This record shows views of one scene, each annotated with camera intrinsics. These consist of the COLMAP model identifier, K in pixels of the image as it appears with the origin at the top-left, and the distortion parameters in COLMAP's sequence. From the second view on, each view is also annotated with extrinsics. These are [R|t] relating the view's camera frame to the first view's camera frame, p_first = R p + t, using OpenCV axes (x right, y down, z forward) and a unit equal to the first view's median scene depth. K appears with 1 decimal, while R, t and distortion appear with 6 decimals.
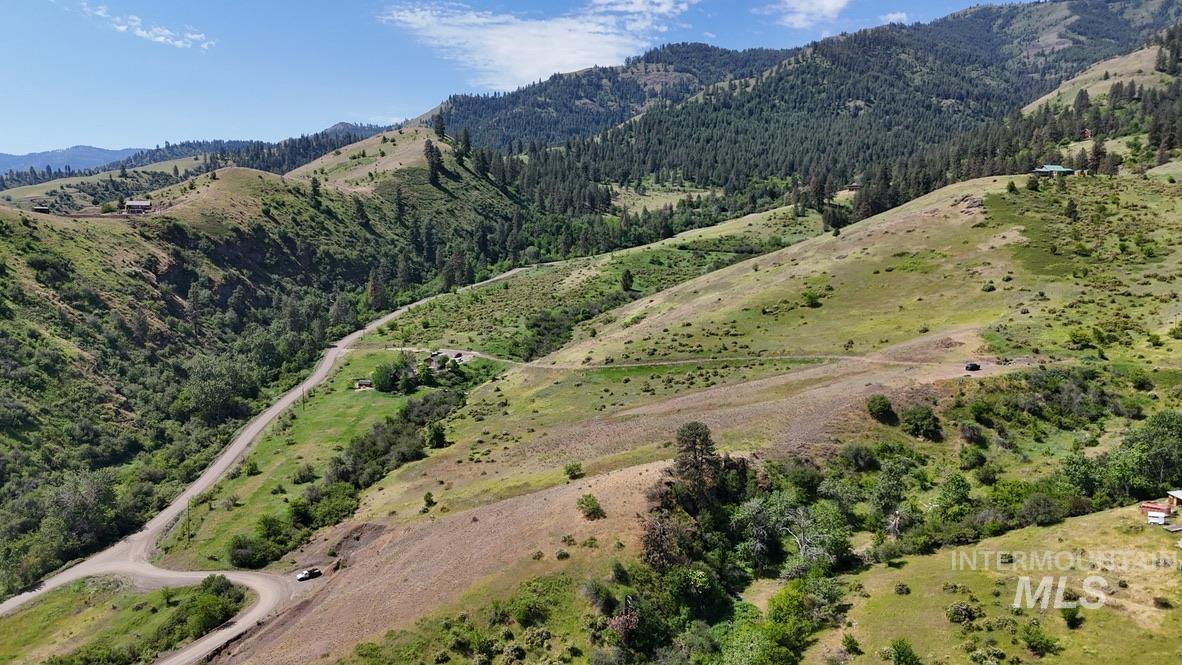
lens RADIAL K [[871.7, 0, 594.5], [0, 871.7, 327.4], [0, 0, 1]] dist [0.067612, -0.066031]
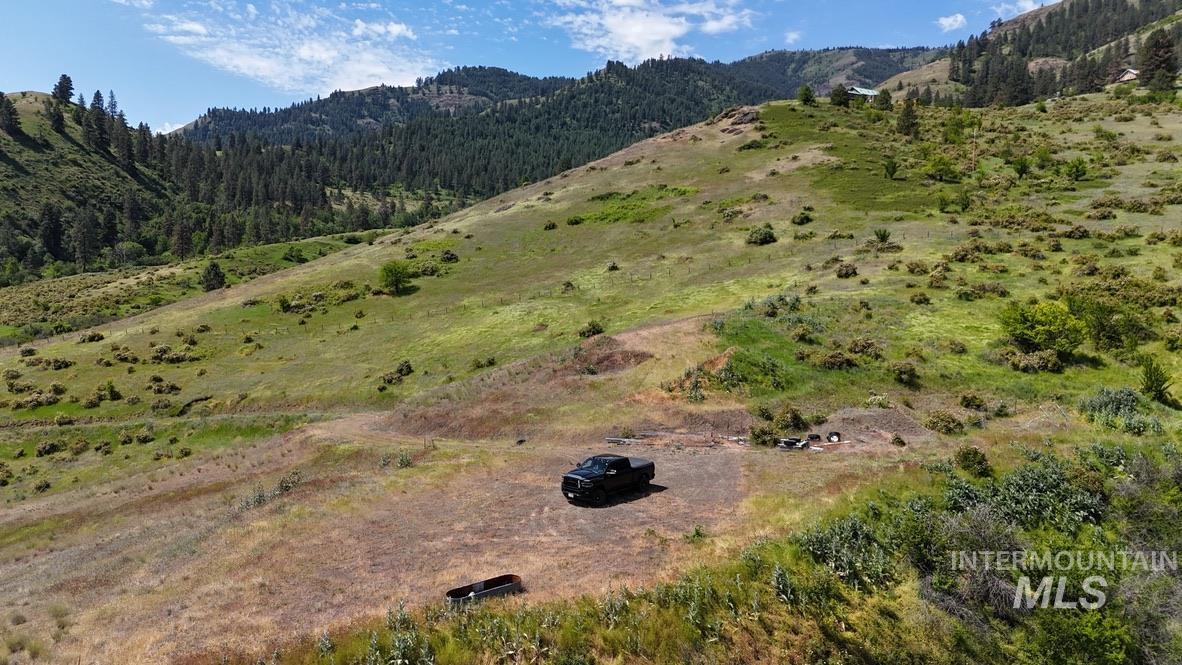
lens RADIAL K [[871.7, 0, 592.2], [0, 871.7, 329.6], [0, 0, 1]] dist [0.067612, -0.066031]
pose [[0.980957, -0.009943, 0.193969, 0.132445], [0.019214, 0.998758, -0.045976, 0.008282], [-0.193271, 0.048827, 0.979930, 0.280939]]
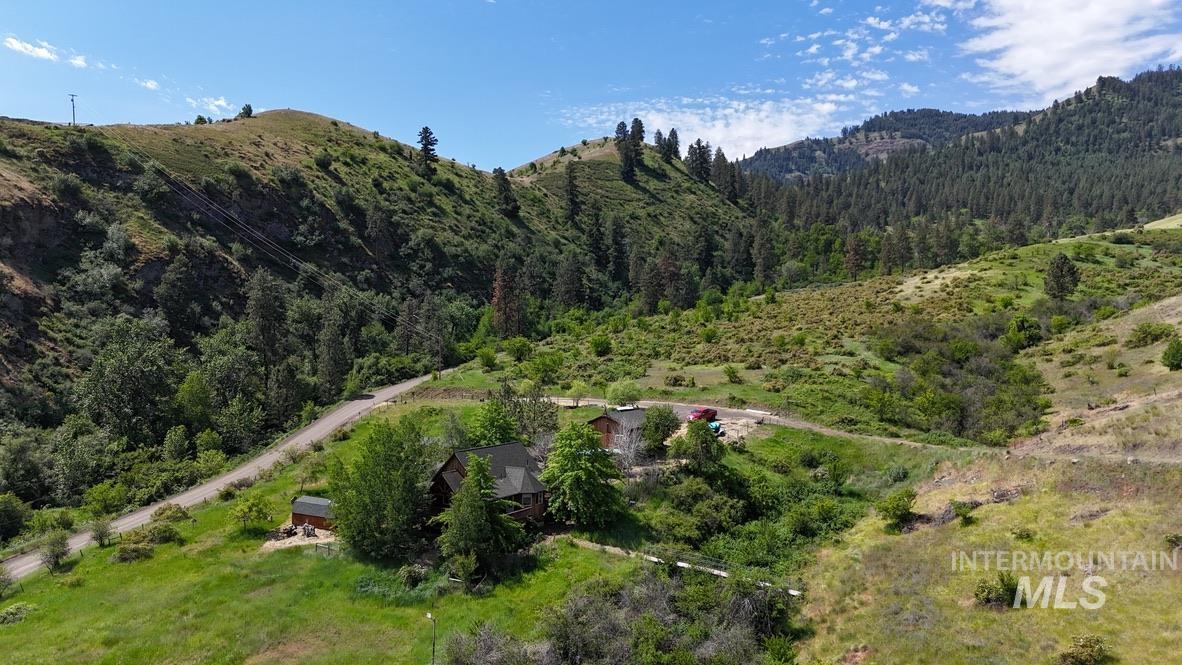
lens RADIAL K [[871.7, 0, 593.3], [0, 871.7, 331.8], [0, 0, 1]] dist [0.067612, -0.066031]
pose [[0.976472, -0.002550, -0.215628, -0.073148], [-0.022648, 0.993187, -0.114307, 0.021304], [0.214451, 0.116501, 0.969762, 0.399414]]
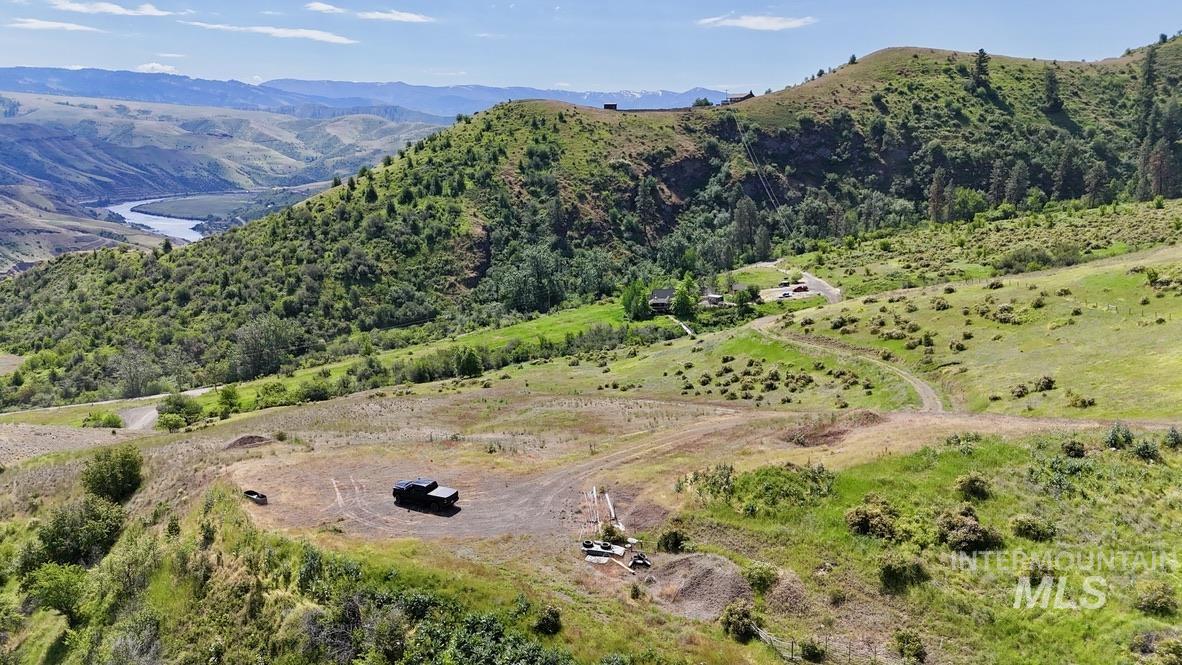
lens RADIAL K [[871.7, 0, 588.9], [0, 871.7, 332.8], [0, 0, 1]] dist [0.067612, -0.066031]
pose [[0.402838, 0.188697, -0.895609, 0.231316], [-0.095212, 0.981848, 0.164041, -0.018352], [0.910306, 0.019191, 0.413492, 0.311682]]
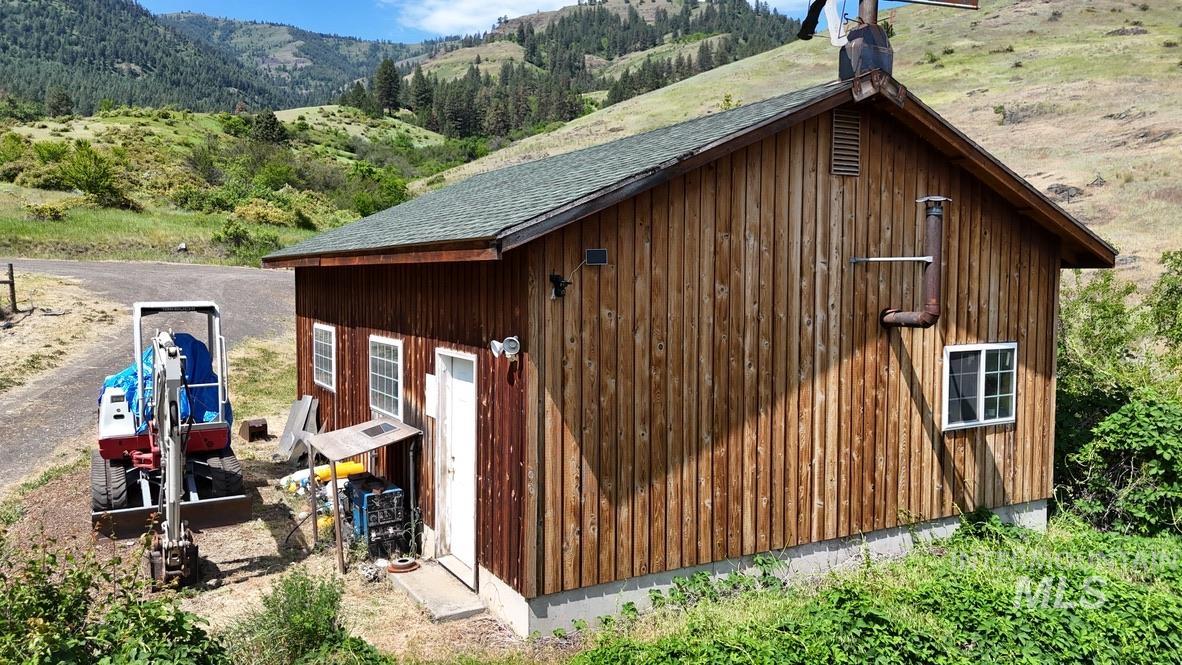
lens RADIAL K [[871.7, 0, 590.6], [0, 871.7, 334.4], [0, 0, 1]] dist [0.067612, -0.066031]
pose [[0.640407, -0.053482, 0.766171, -0.110311], [0.082727, 0.996572, 0.000417, 0.021164], [-0.763567, 0.063116, 0.642636, 0.530856]]
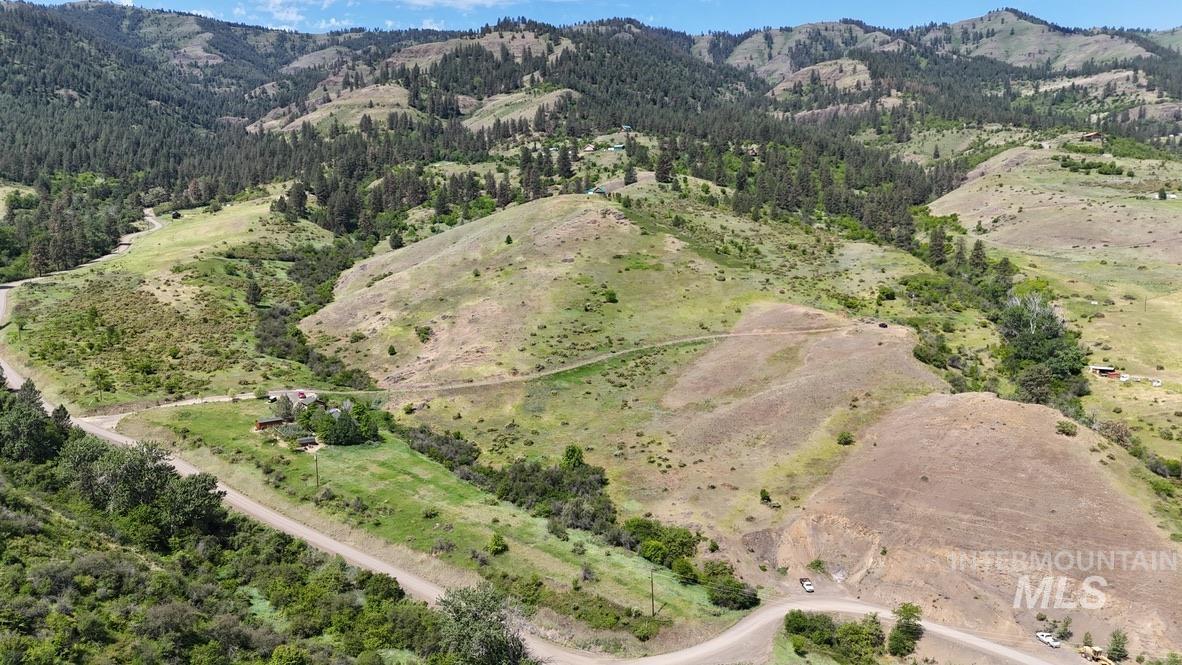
lens RADIAL K [[871.7, 0, 588.6], [0, 871.7, 329.5], [0, 0, 1]] dist [0.067612, -0.066031]
pose [[0.569420, -0.091341, 0.816956, -0.368729], [0.094656, 0.994483, 0.045214, -0.021803], [-0.816579, 0.051584, 0.574925, 0.182231]]
